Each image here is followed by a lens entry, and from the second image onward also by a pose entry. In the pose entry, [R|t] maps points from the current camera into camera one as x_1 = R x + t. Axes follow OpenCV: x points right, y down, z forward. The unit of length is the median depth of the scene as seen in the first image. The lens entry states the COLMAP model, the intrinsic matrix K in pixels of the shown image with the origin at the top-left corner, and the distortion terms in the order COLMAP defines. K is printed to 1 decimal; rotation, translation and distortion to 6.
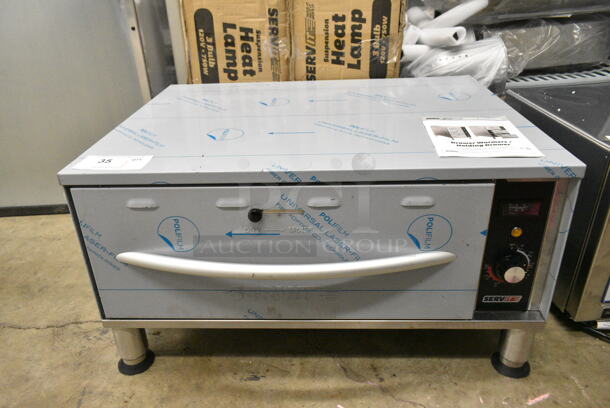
lens RADIAL K [[467.7, 0, 305.7], [0, 467.7, 198.0], [0, 0, 1]] dist [-0.009841, 0.009665]
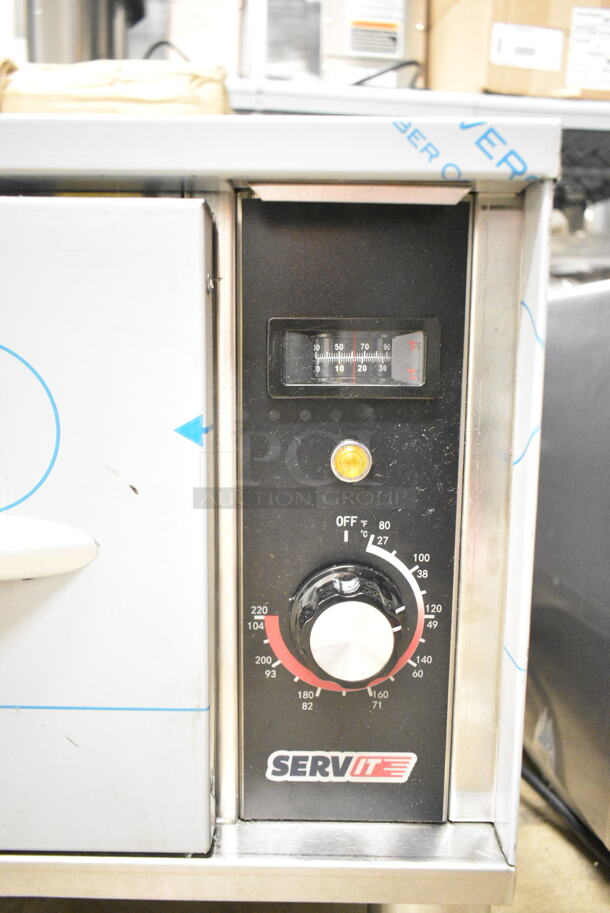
lens RADIAL K [[700.1, 0, 301.3], [0, 700.1, 462.9], [0, 0, 1]] dist [-0.009841, 0.009665]
pose [[0.997881, 0.040950, 0.050570, 0.366421], [-0.023445, 0.951217, -0.307630, 0.173213], [-0.060700, 0.305792, 0.950161, 0.578682]]
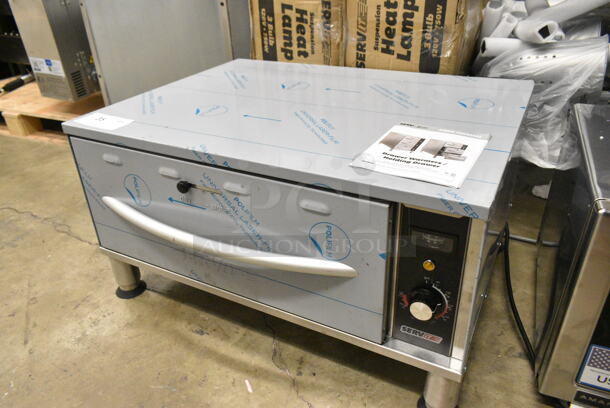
lens RADIAL K [[467.7, 0, 301.7], [0, 467.7, 199.0], [0, 0, 1]] dist [-0.009841, 0.009665]
pose [[0.898605, 0.209621, -0.385446, 0.497314], [-0.187243, 0.977691, 0.095181, -0.080676], [0.396799, -0.013358, 0.917808, 0.082808]]
